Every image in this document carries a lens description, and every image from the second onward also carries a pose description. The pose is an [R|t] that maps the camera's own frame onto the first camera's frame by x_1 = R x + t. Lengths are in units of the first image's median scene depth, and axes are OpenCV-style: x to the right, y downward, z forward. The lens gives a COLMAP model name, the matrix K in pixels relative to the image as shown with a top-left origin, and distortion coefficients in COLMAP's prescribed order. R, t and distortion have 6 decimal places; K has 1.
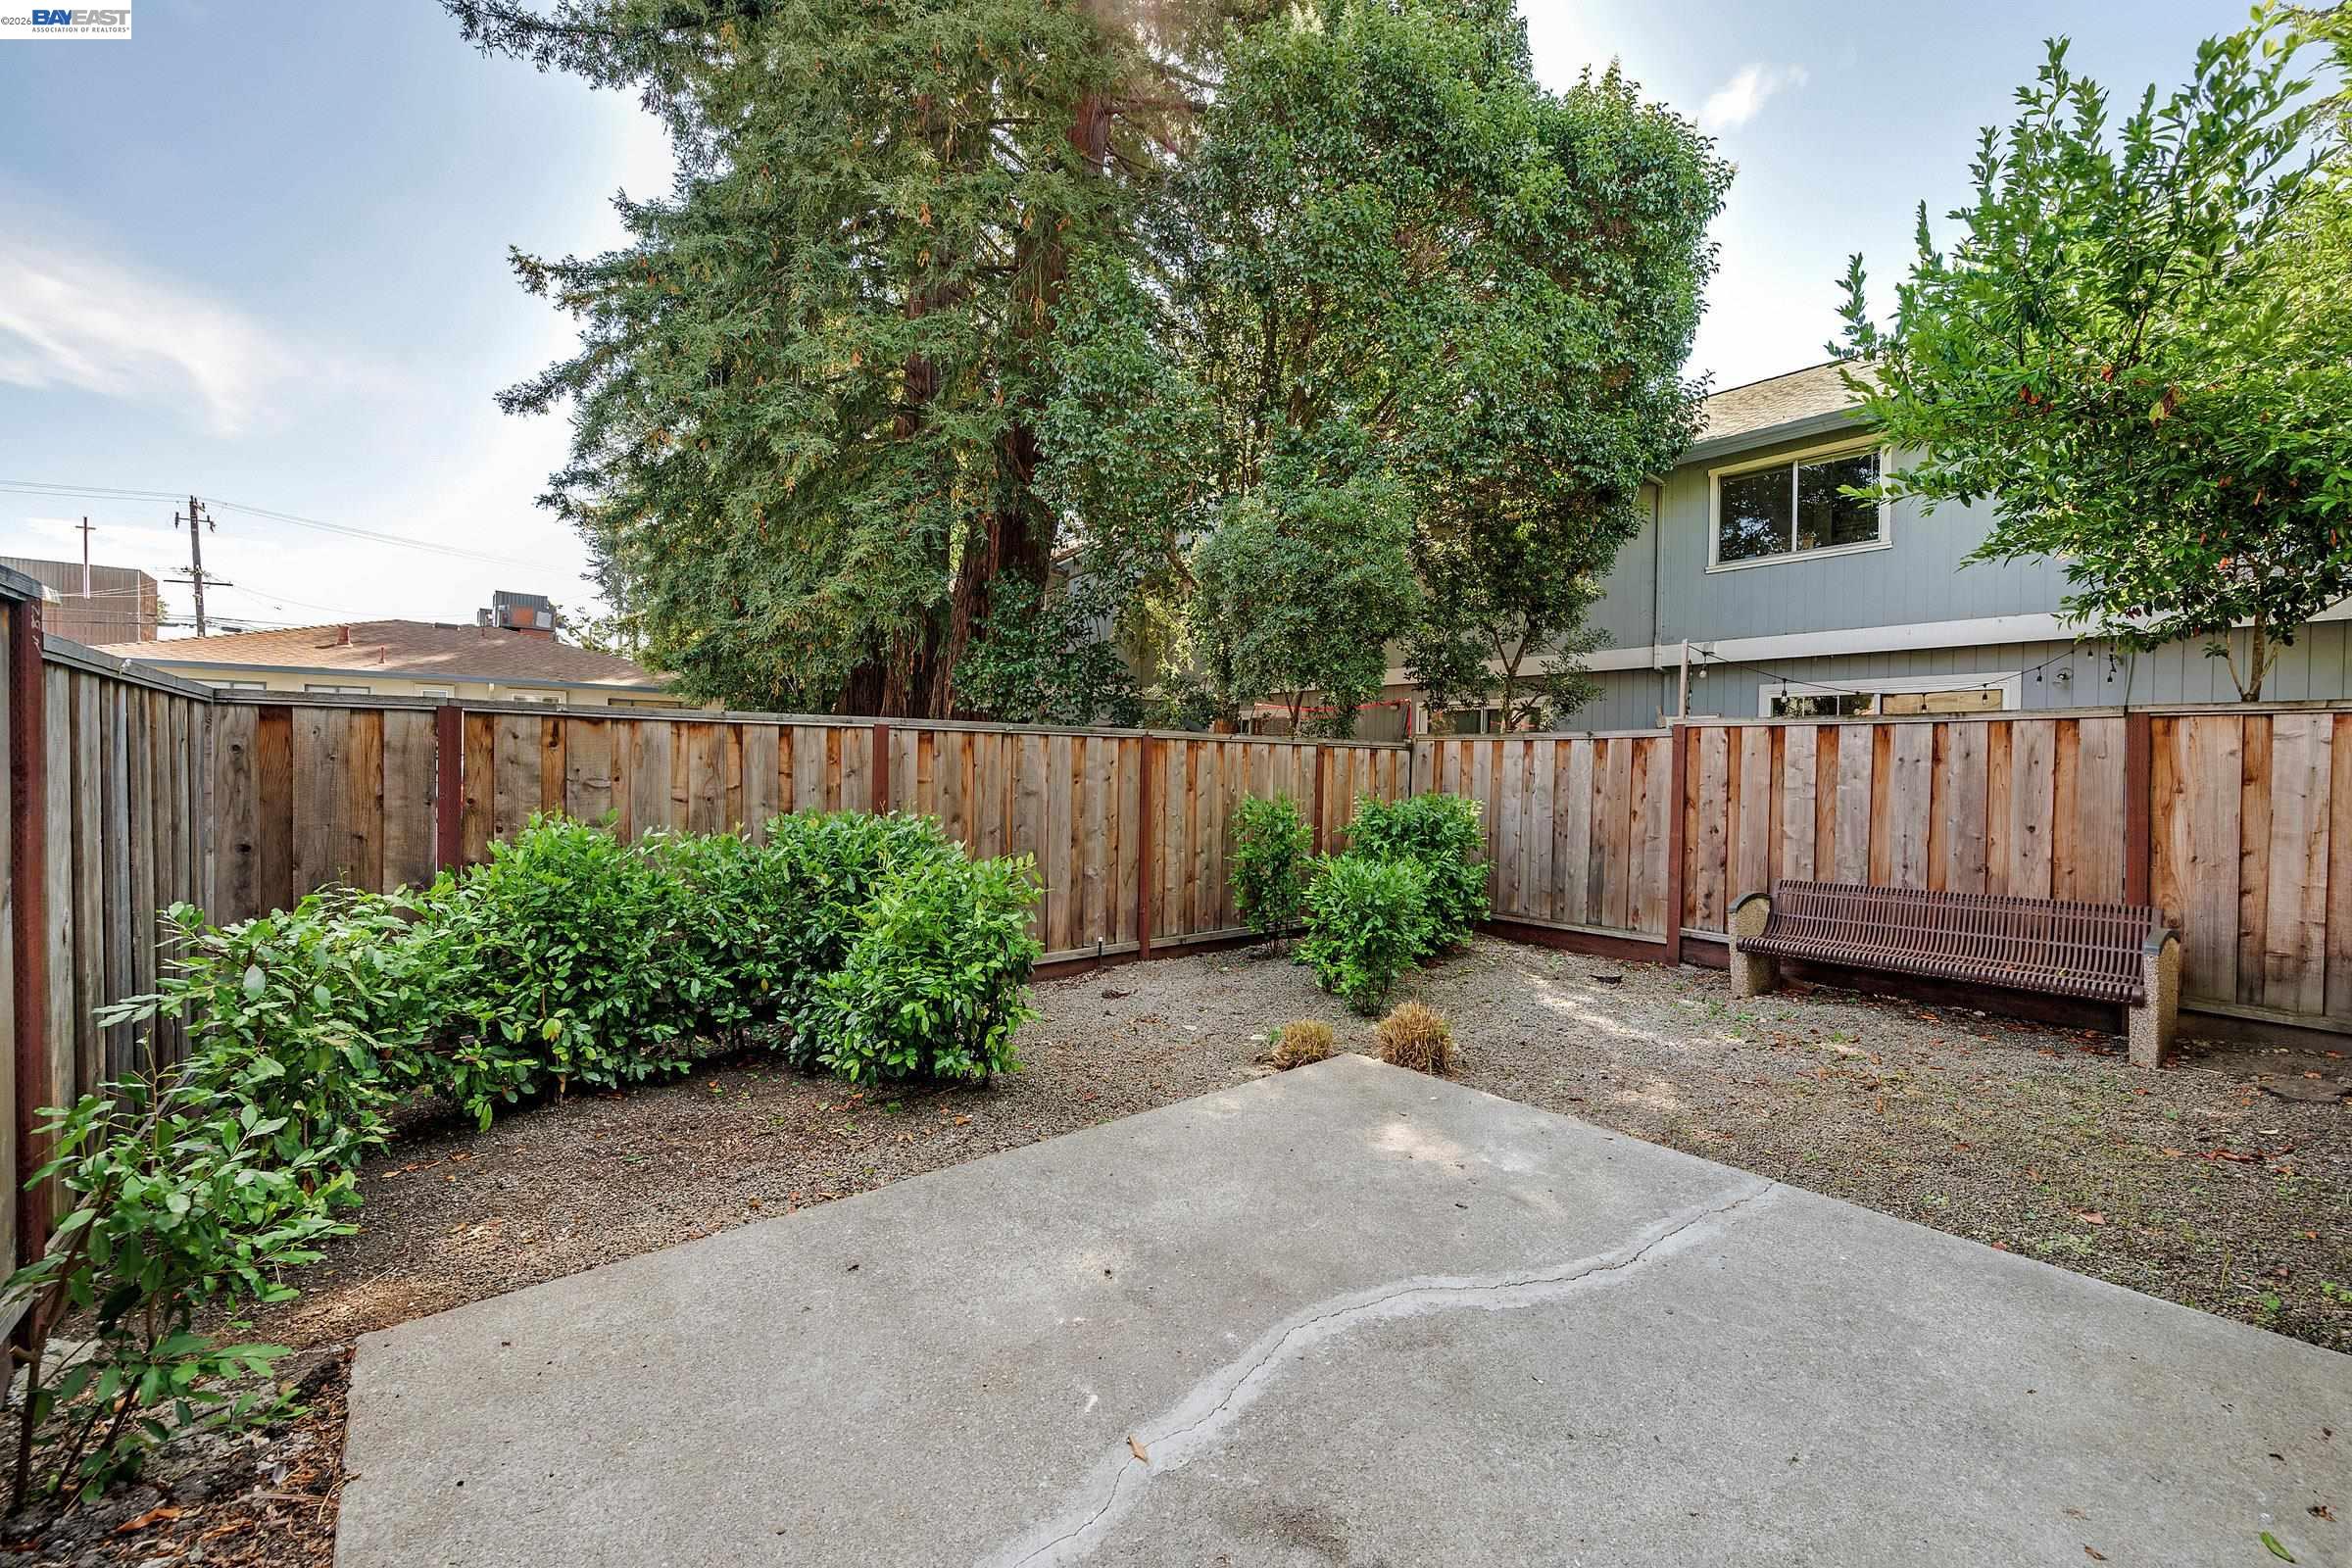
lens RADIAL K [[934.6, 0, 1182.0], [0, 934.6, 777.5], [0, 0, 1]] dist [-0.007110, 0.000337]
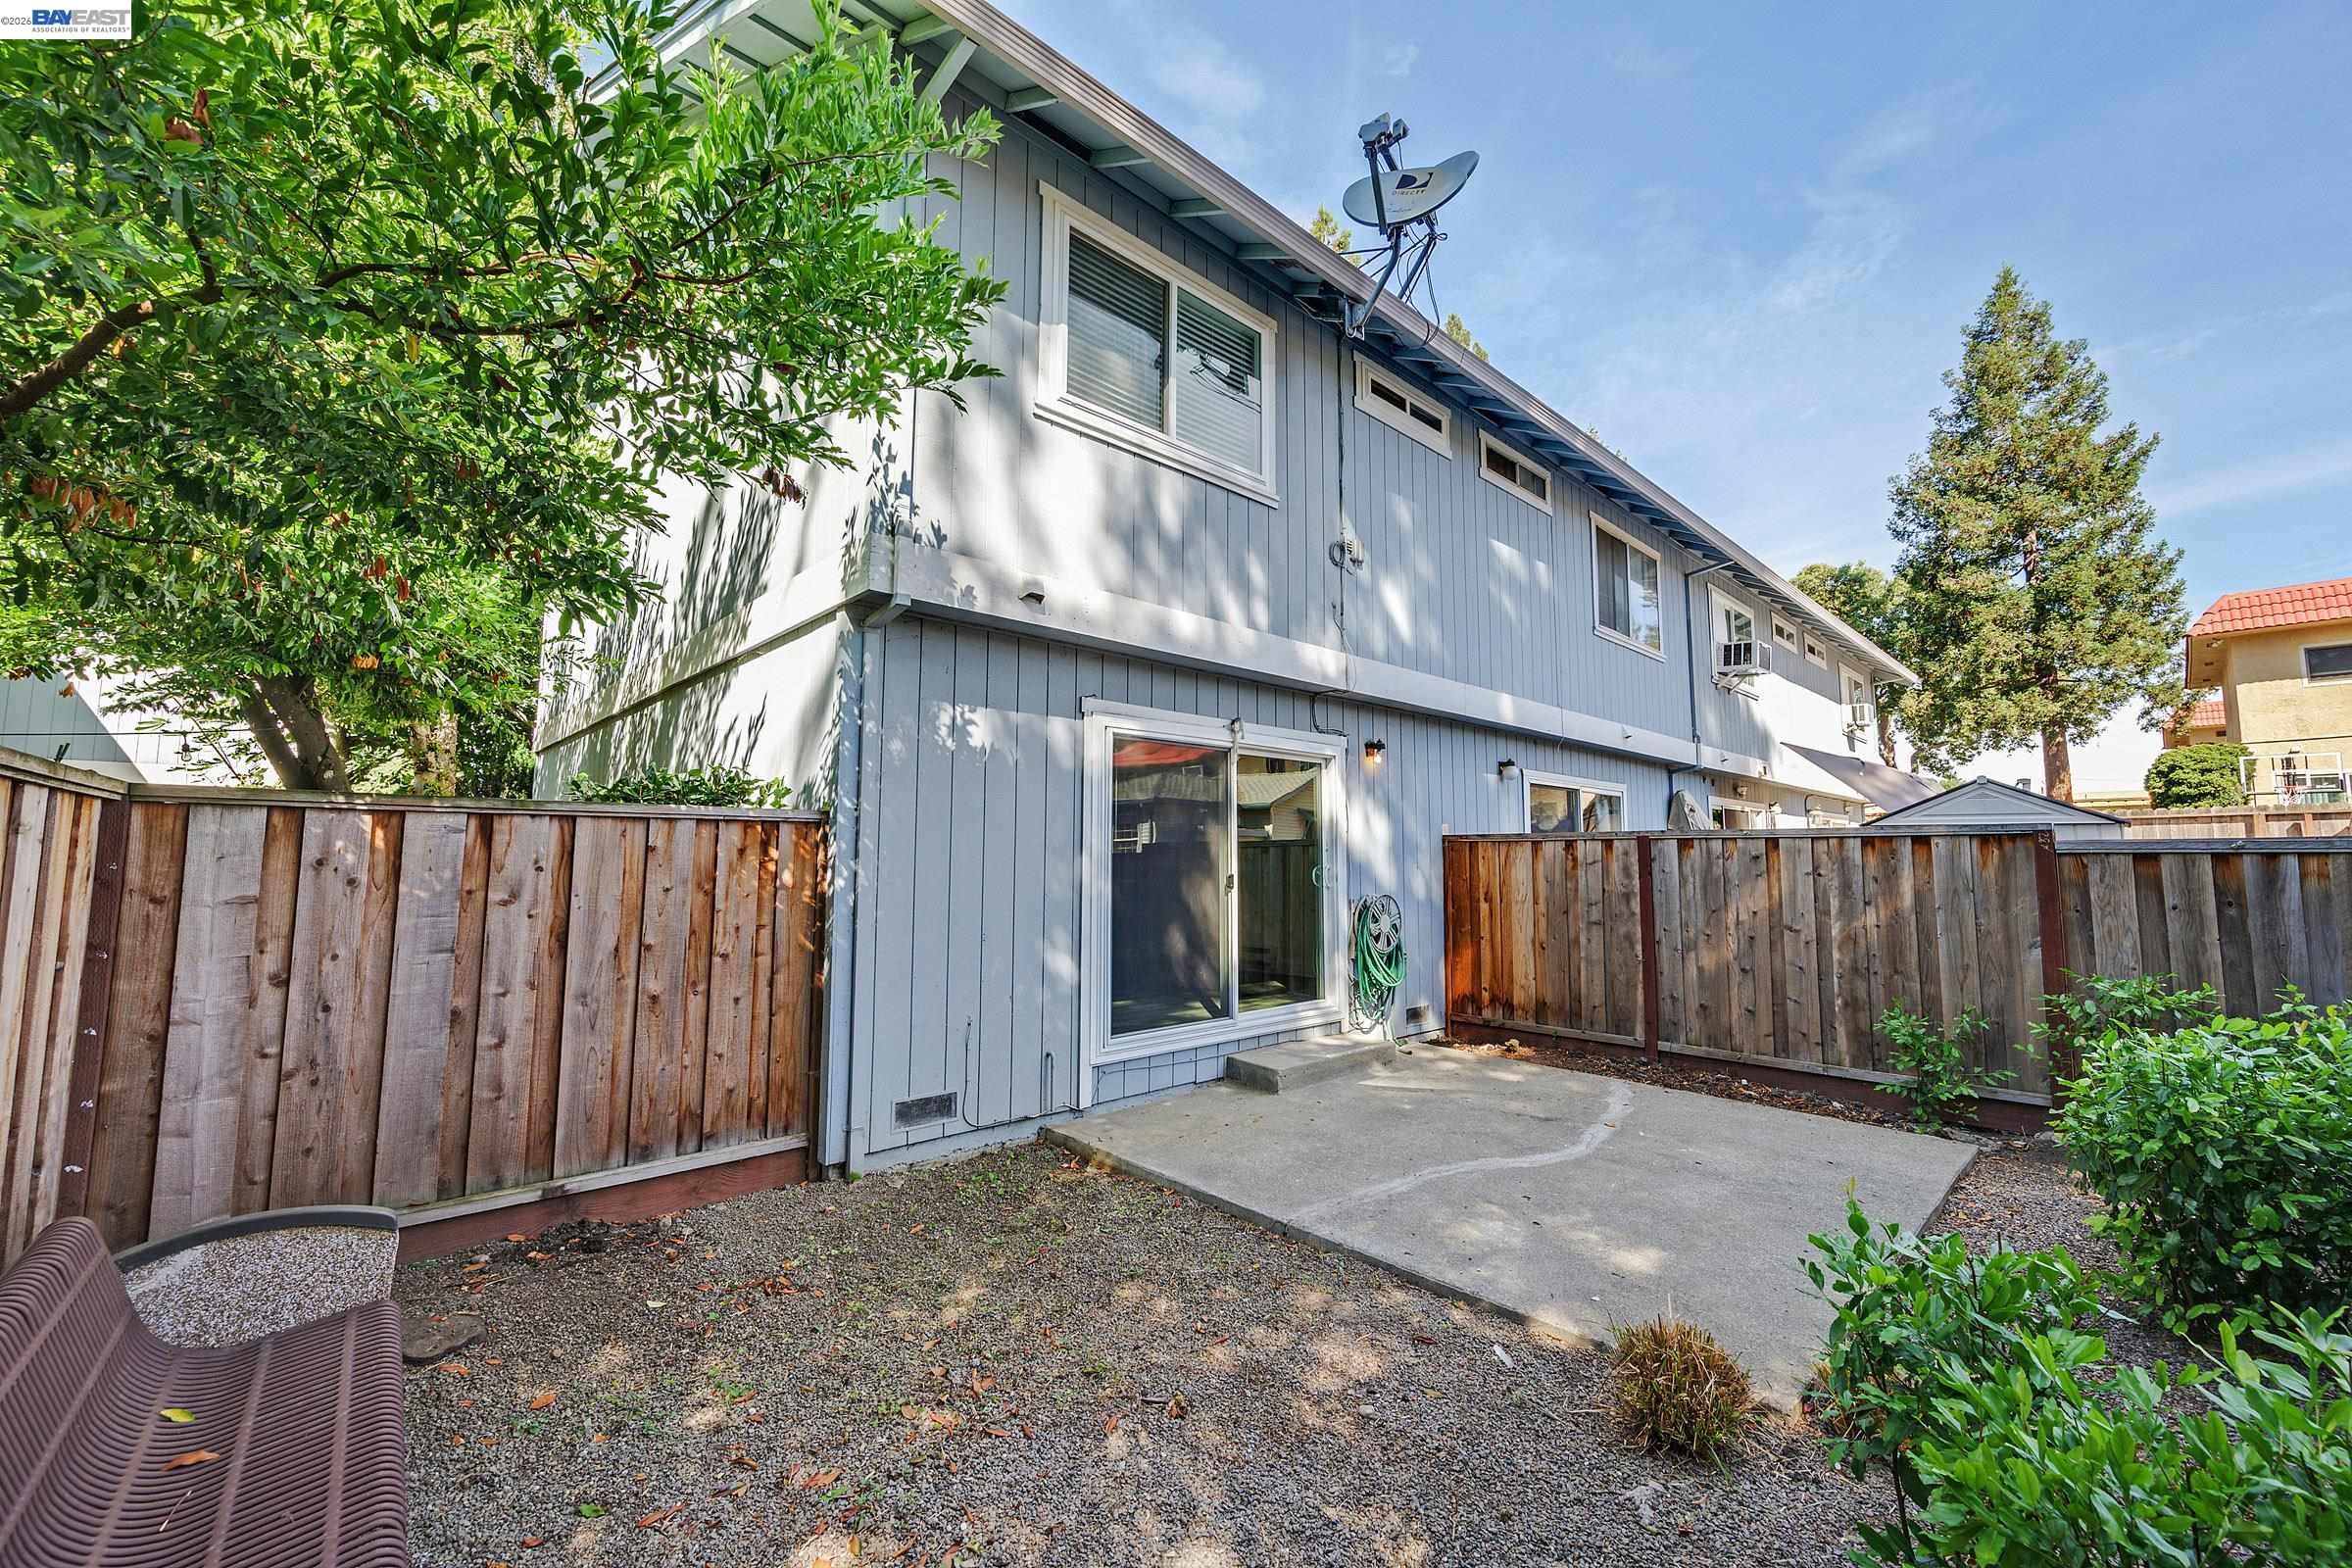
lens RADIAL K [[934.6, 0, 1182.0], [0, 934.6, 777.5], [0, 0, 1]] dist [-0.007110, 0.000337]
pose [[-0.998585, -0.023442, -0.047726, 1.100237], [-0.019826, 0.996996, -0.074878, -0.089961], [0.049337, -0.073826, -0.996050, 2.952690]]
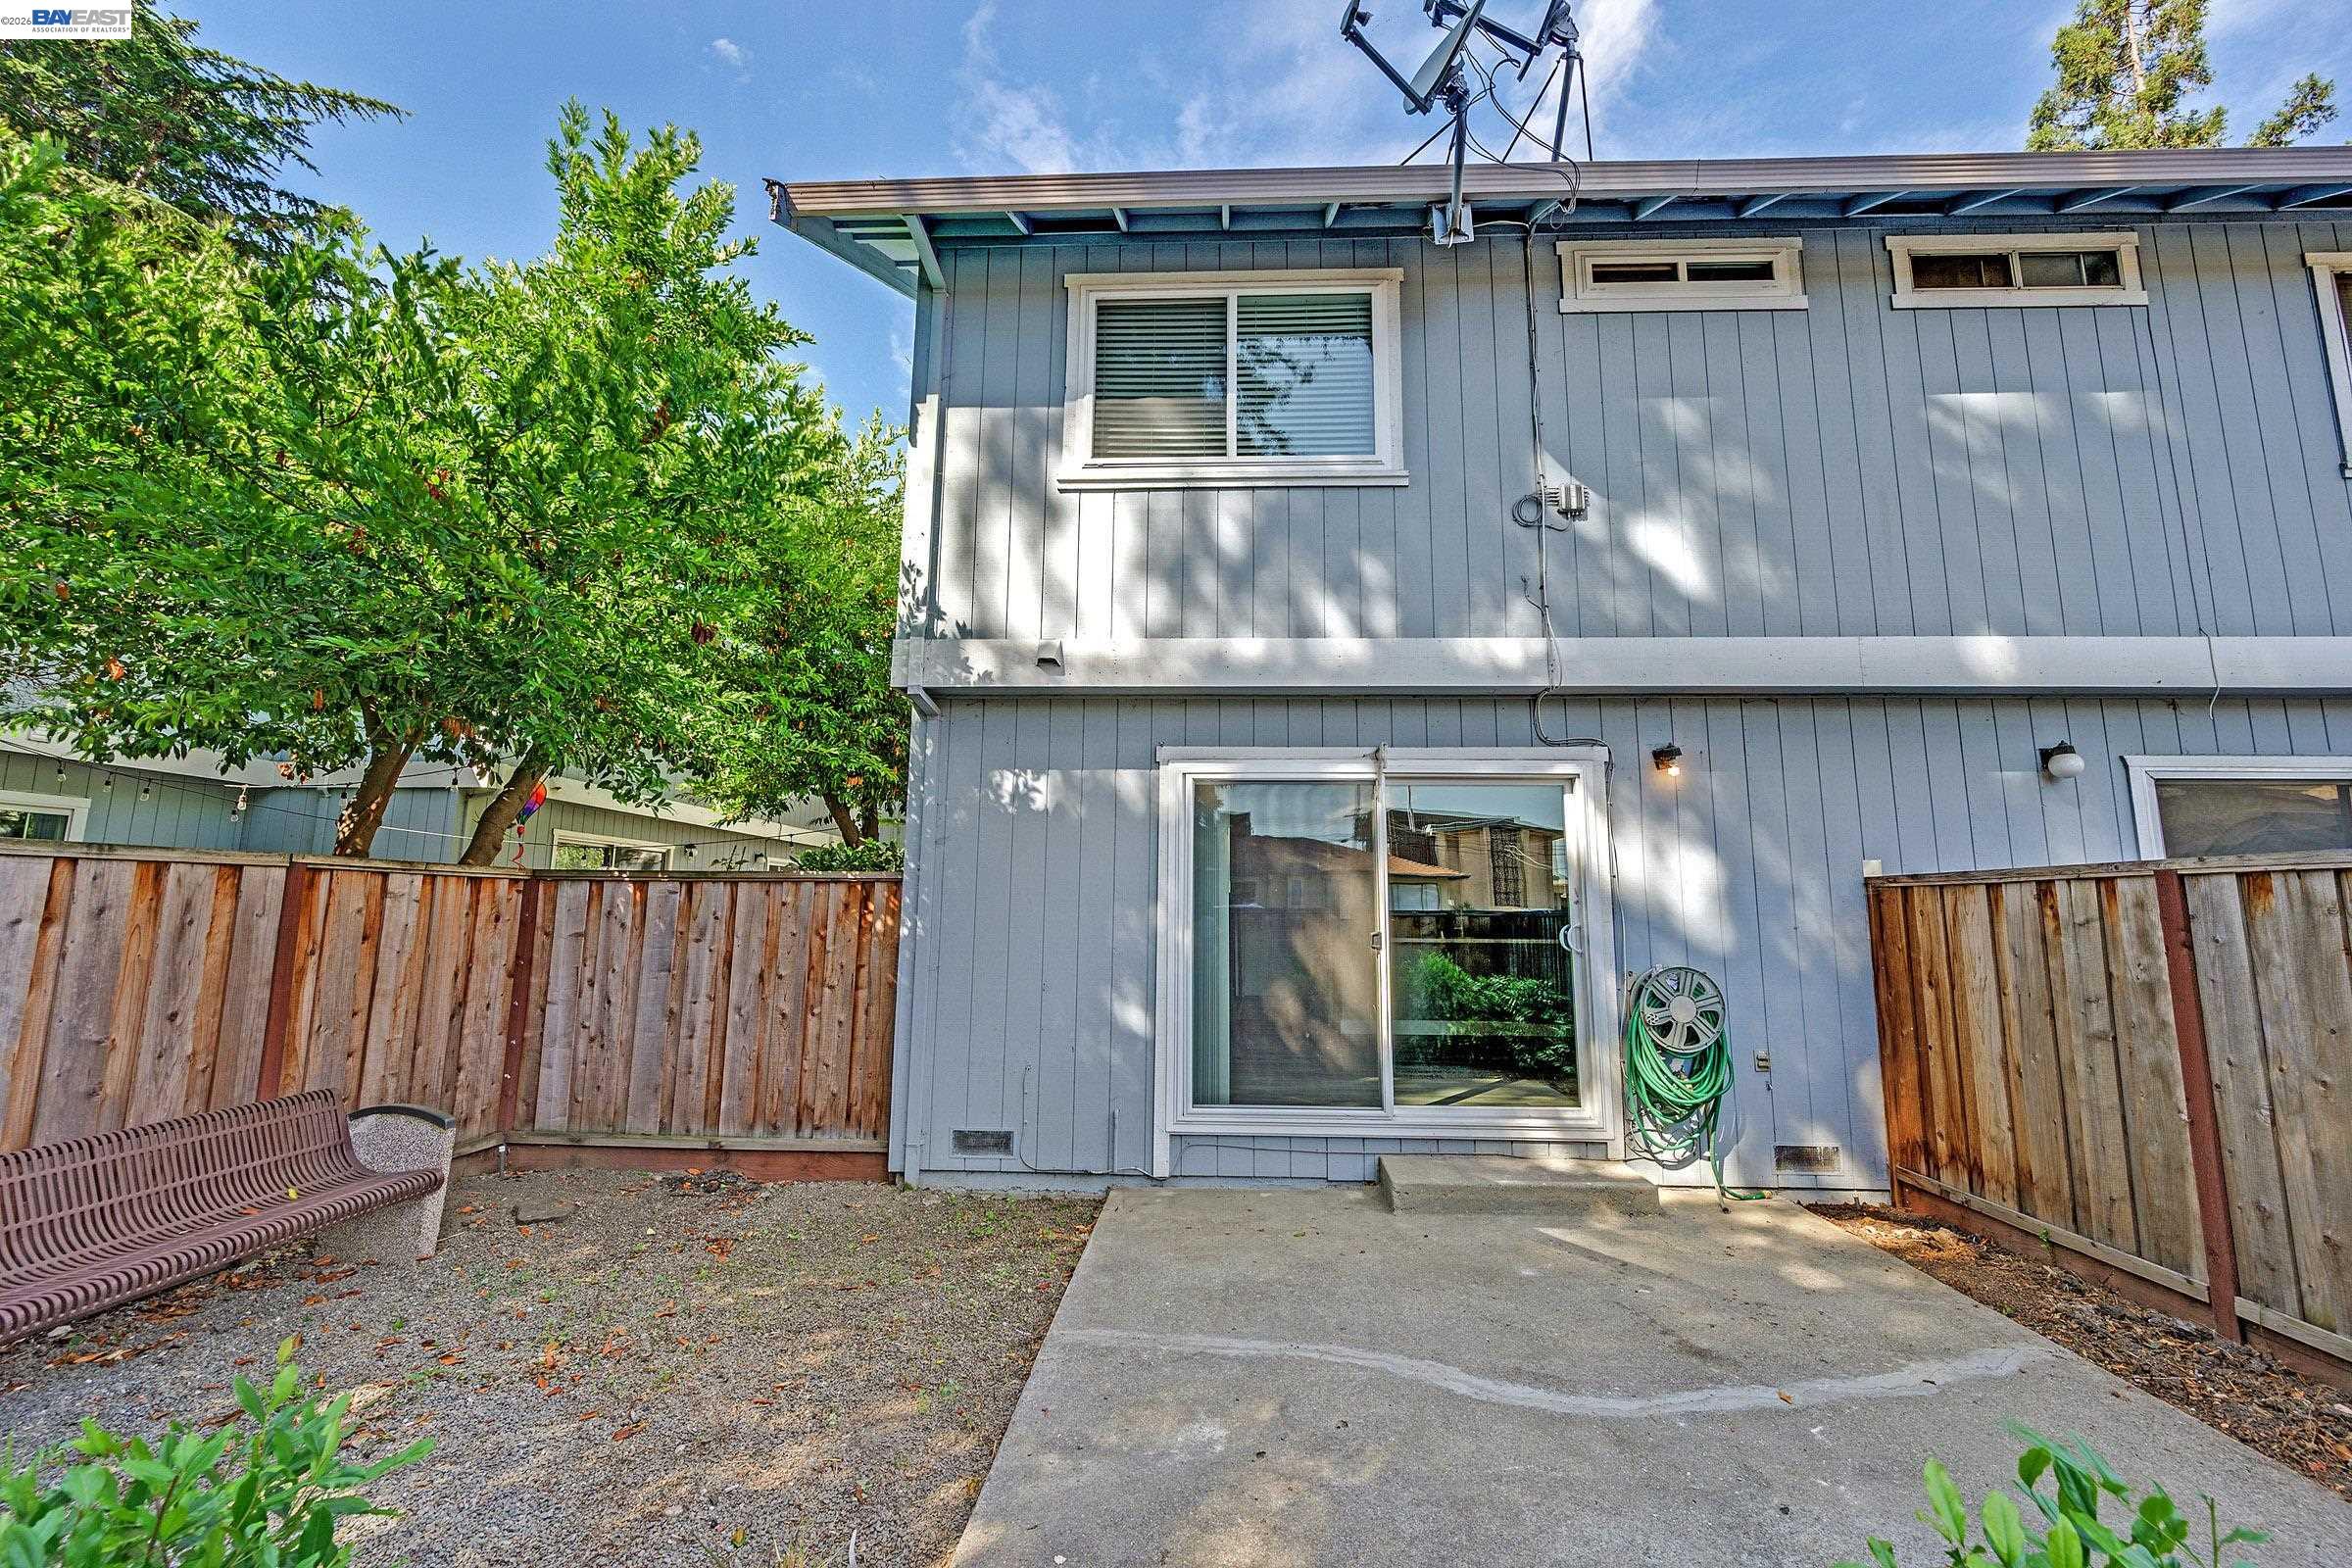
lens RADIAL K [[934.6, 0, 1182.0], [0, 934.6, 777.5], [0, 0, 1]] dist [-0.007110, 0.000337]
pose [[-0.733377, 0.076412, 0.675514, -0.340268], [-0.009098, 0.992471, -0.122142, -0.106100], [-0.679762, -0.095722, -0.727160, 2.247625]]
